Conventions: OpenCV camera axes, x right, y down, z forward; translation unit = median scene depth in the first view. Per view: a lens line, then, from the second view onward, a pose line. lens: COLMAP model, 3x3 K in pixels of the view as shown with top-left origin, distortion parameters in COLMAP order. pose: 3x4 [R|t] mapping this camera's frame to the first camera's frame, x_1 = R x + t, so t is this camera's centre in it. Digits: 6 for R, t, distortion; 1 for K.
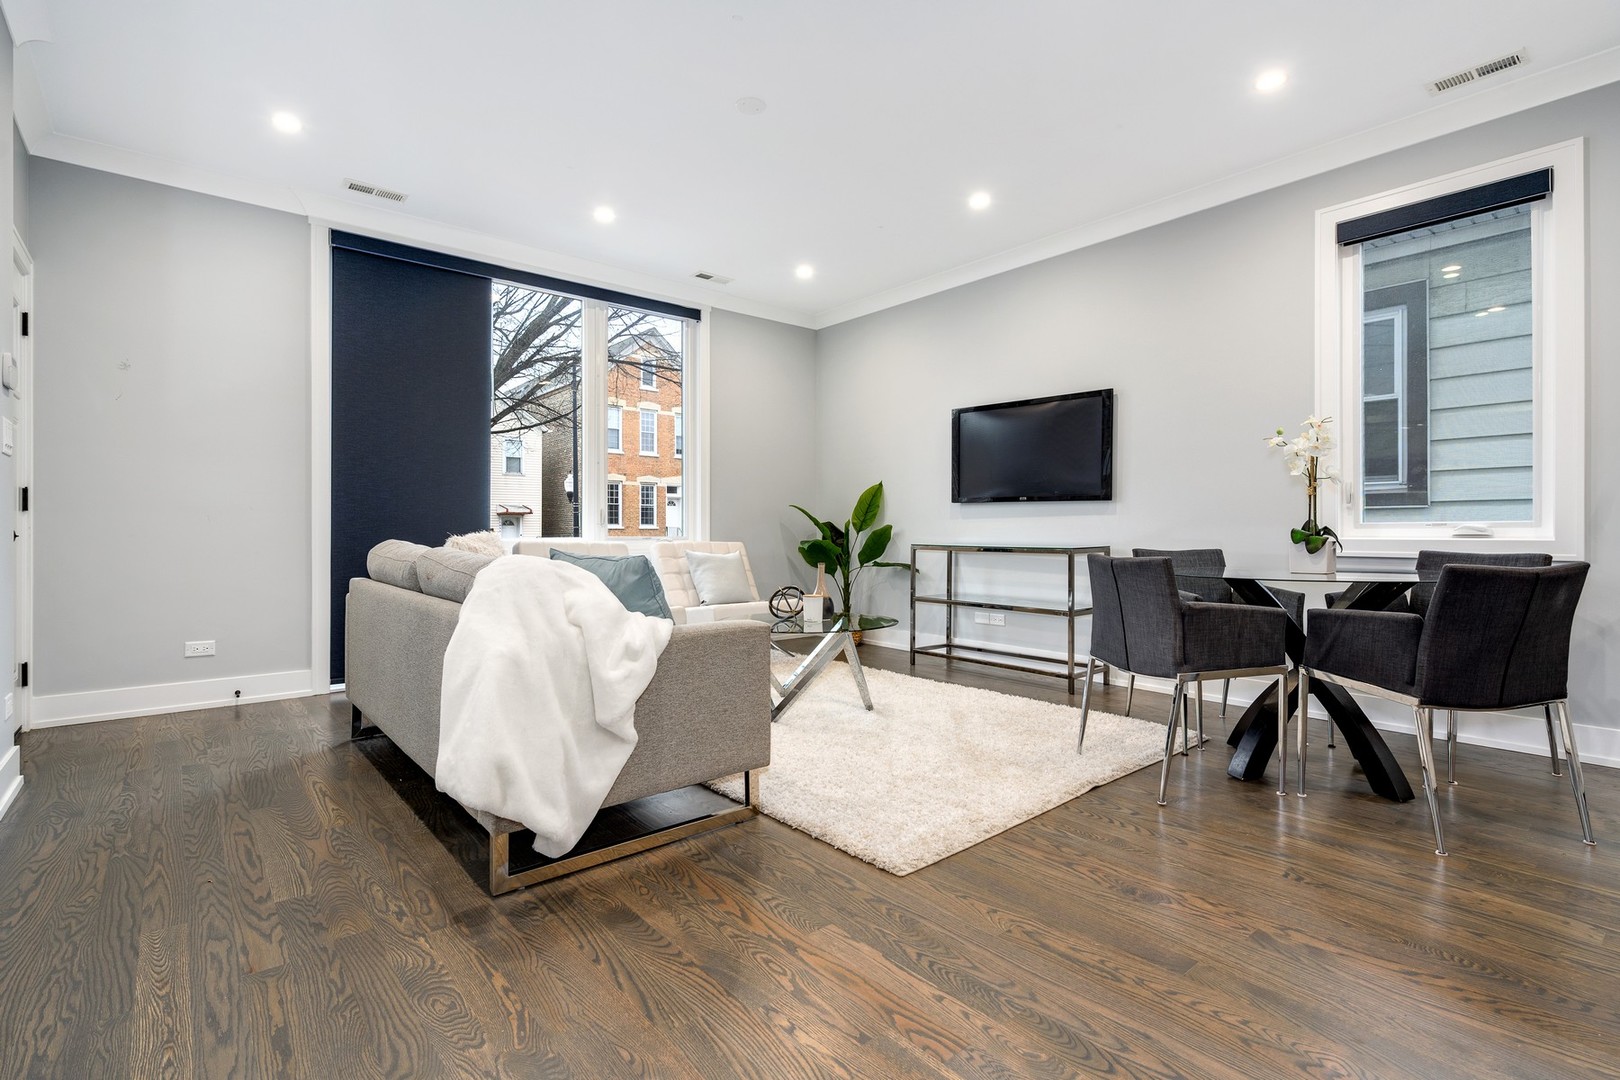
lens RADIAL K [[762.8, 0, 787.6], [0, 762.8, 531.8], [0, 0, 1]] dist [0.006021, -0.001561]
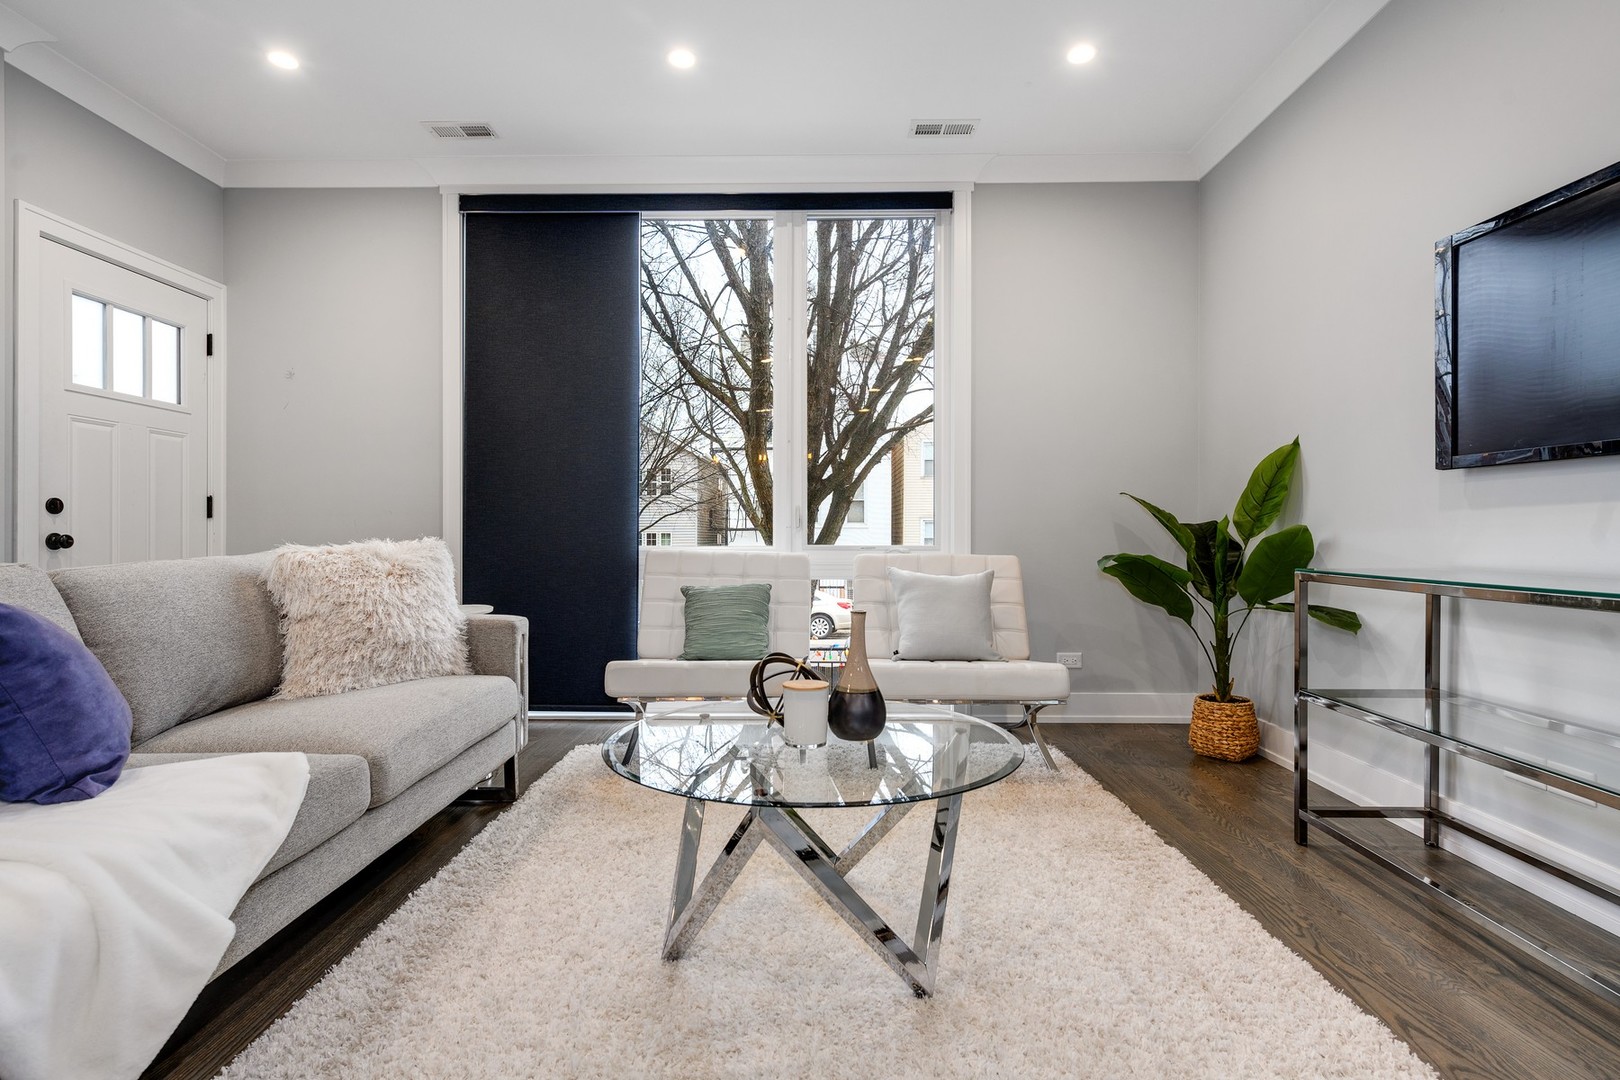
lens RADIAL K [[762.8, 0, 807.5], [0, 762.8, 533.9], [0, 0, 1]] dist [0.006021, -0.001561]
pose [[0.764306, -0.002499, -0.644849, 0.327504], [-0.001504, 0.999983, -0.005658, -0.000139], [0.644852, 0.005294, 0.764289, 0.690480]]
